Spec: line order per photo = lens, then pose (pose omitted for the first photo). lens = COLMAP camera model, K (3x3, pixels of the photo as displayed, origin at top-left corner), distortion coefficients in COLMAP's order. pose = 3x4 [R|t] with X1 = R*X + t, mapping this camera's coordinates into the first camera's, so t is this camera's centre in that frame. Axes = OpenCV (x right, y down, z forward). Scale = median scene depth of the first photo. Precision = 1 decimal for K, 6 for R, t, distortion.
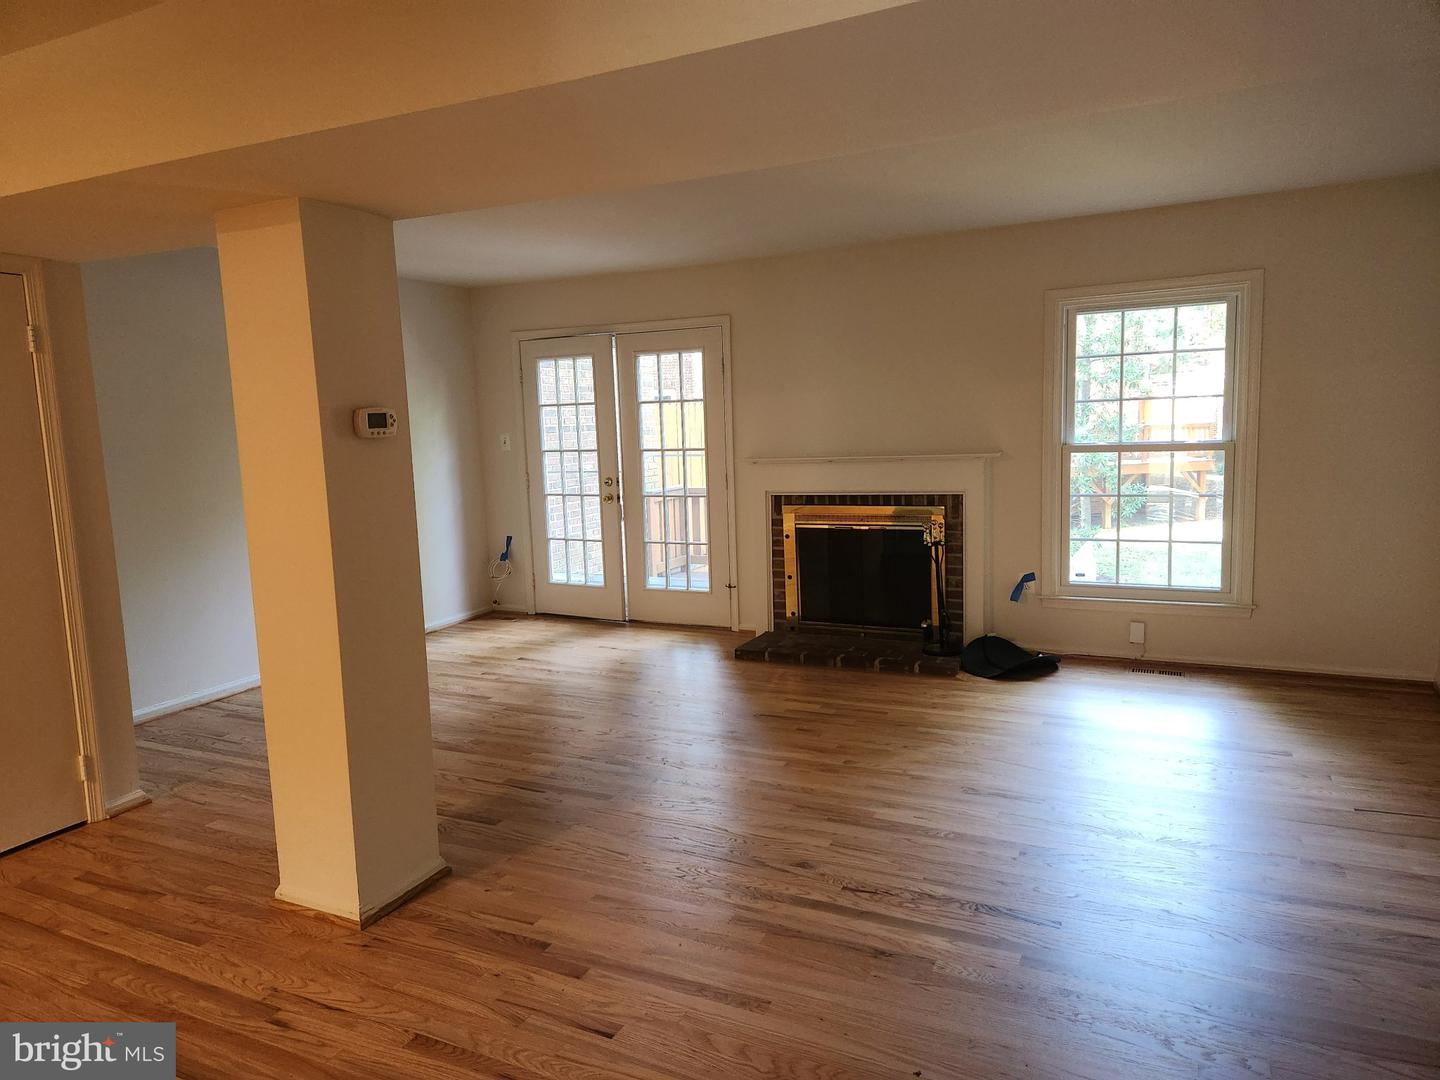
lens RADIAL K [[971.6, 0, 711.6], [0, 971.6, 528.4], [0, 0, 1]] dist [0.045137, -0.012212]
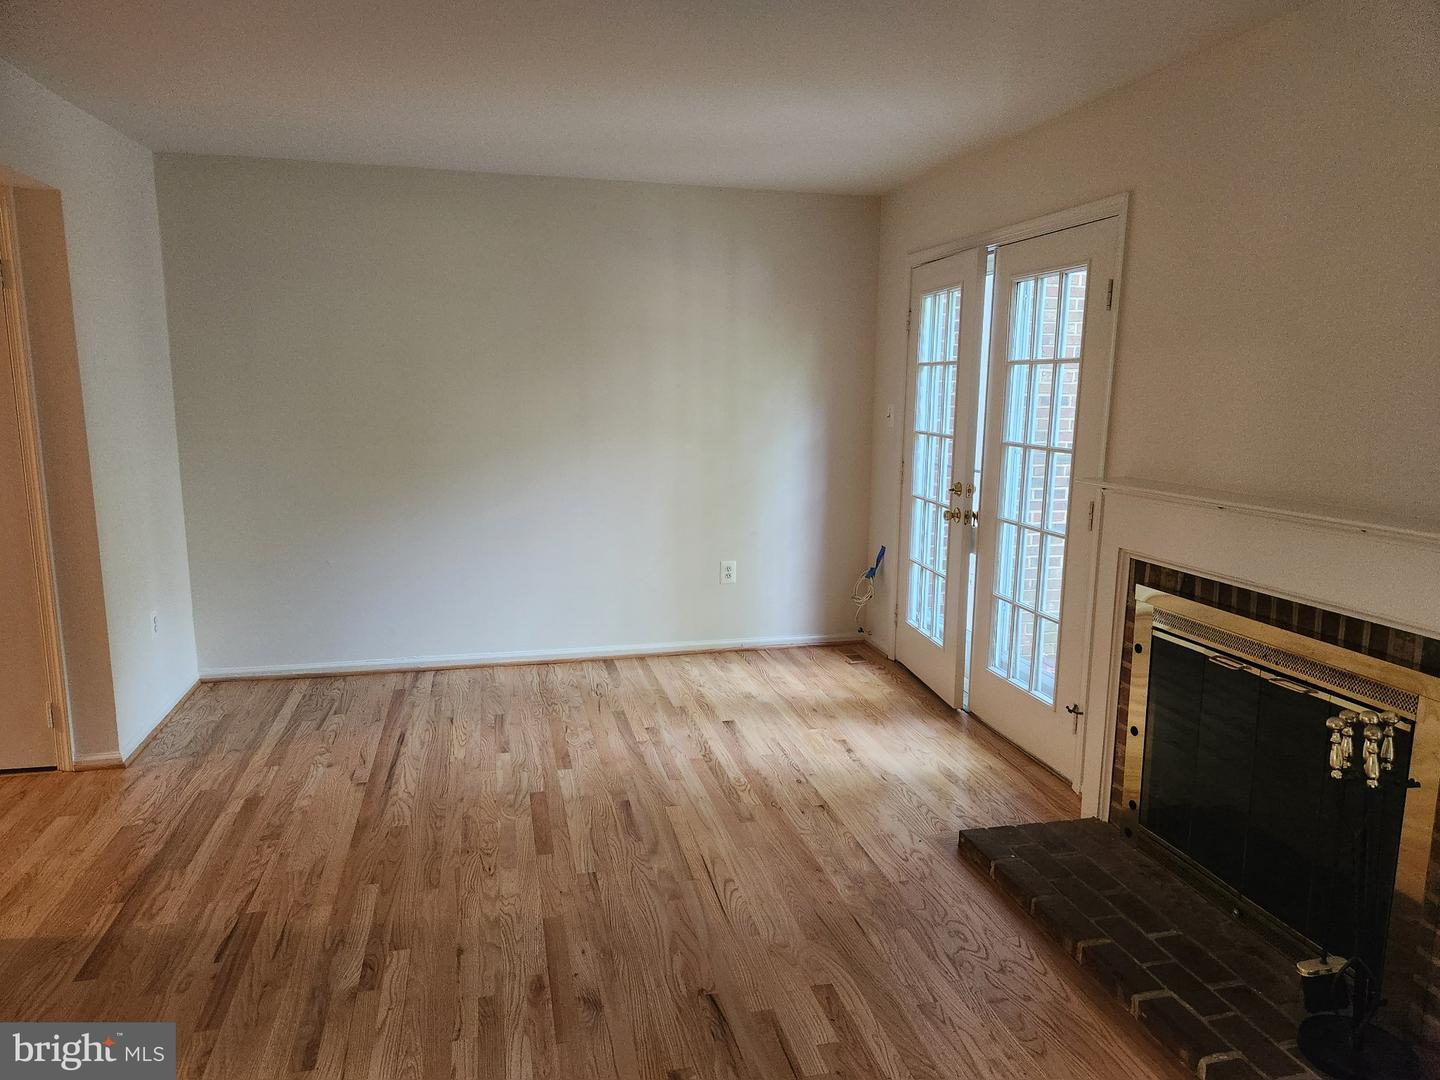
lens RADIAL K [[971.6, 0, 711.8], [0, 971.6, 548.9], [0, 0, 1]] dist [0.045137, -0.012212]
pose [[0.626236, 0.170975, -0.760655, 0.342627], [-0.118115, 0.985202, 0.124205, -0.084662], [0.770634, 0.012063, 0.637163, 0.581501]]
